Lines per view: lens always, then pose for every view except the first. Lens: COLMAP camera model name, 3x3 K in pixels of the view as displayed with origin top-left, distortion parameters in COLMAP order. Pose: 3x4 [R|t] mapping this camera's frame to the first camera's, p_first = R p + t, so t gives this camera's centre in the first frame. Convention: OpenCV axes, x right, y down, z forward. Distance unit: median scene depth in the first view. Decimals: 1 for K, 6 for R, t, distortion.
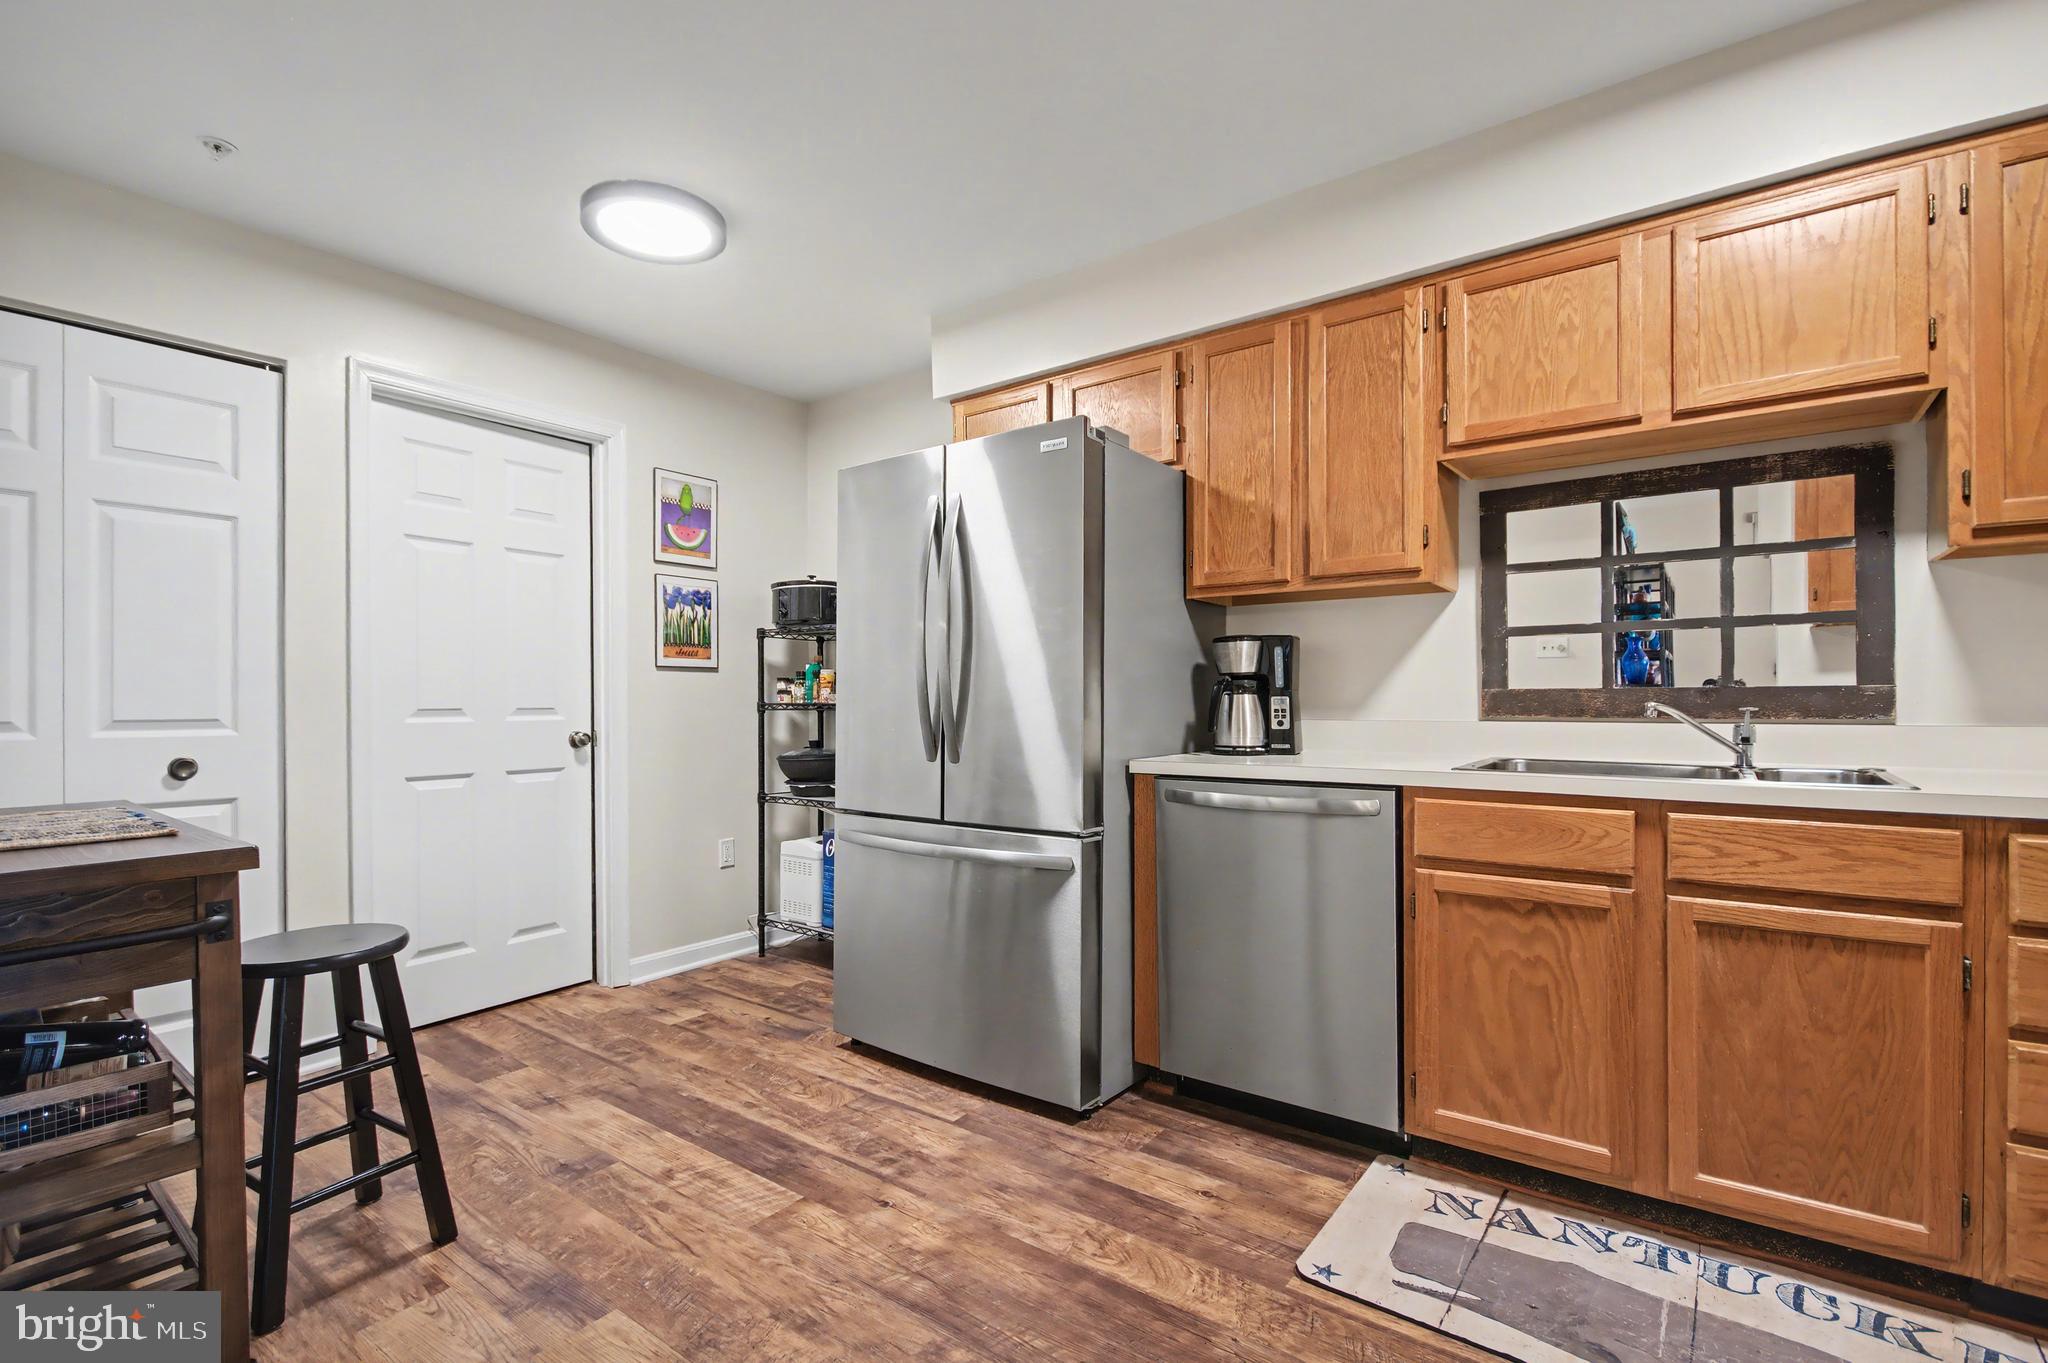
lens RADIAL K [[942.4, 0, 1009.8], [0, 942.4, 699.0], [0, 0, 1]] dist [-0.001522, -0.001882]
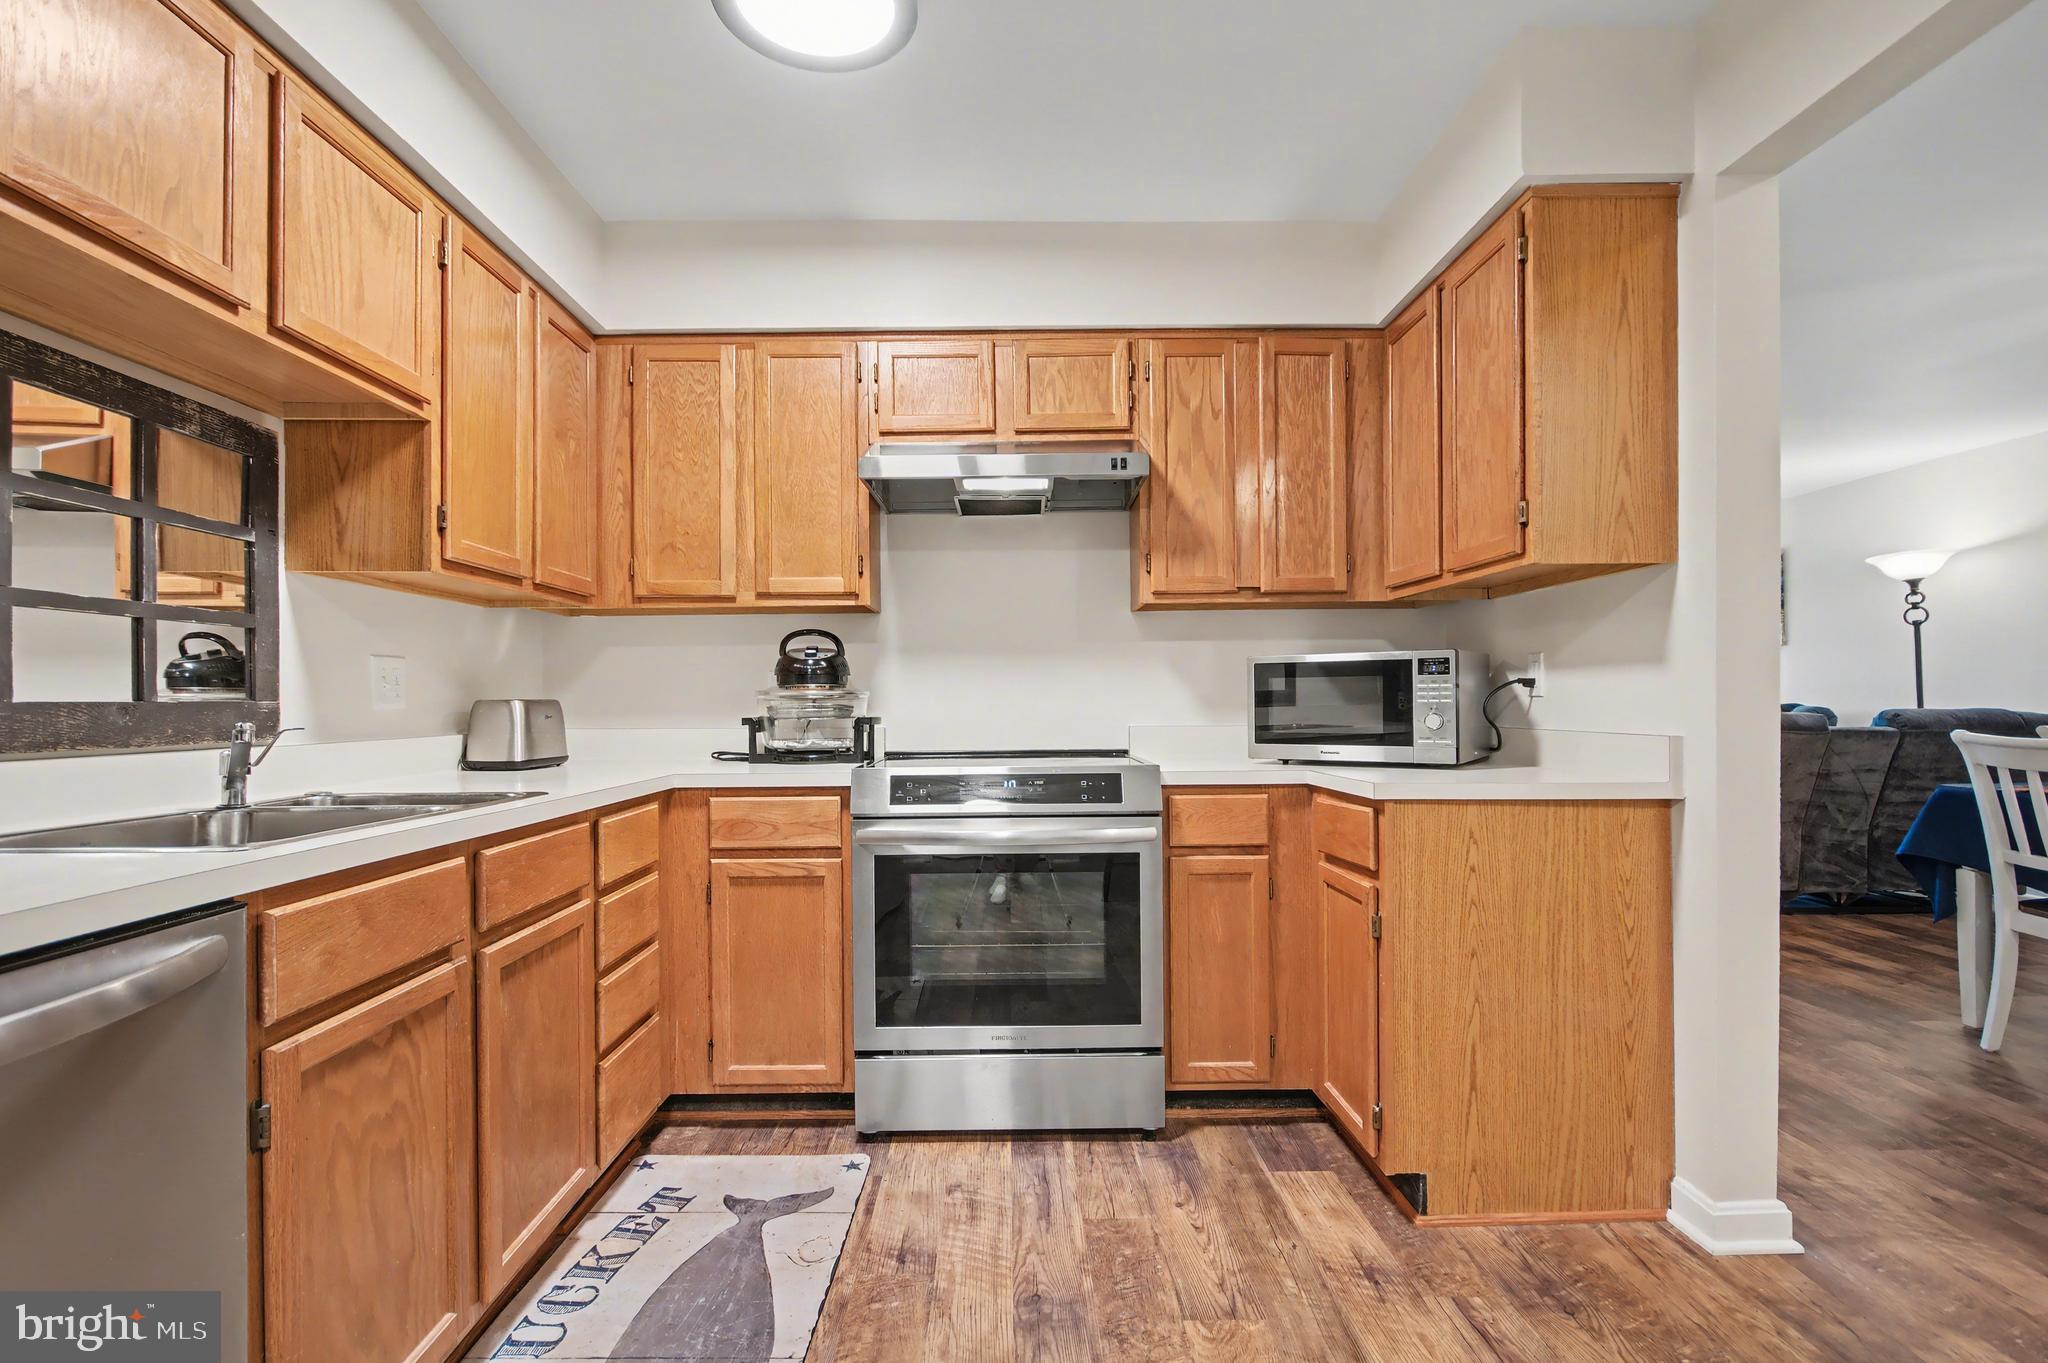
lens RADIAL K [[957.8, 0, 1013.4], [0, 957.8, 706.4], [0, 0, 1]] dist [-0.000613, -0.001637]
pose [[-0.610953, 0.008339, 0.791623, -0.204035], [0.013247, 0.999912, -0.000309, -0.000264], [-0.791556, 0.010298, -0.611010, 0.896135]]
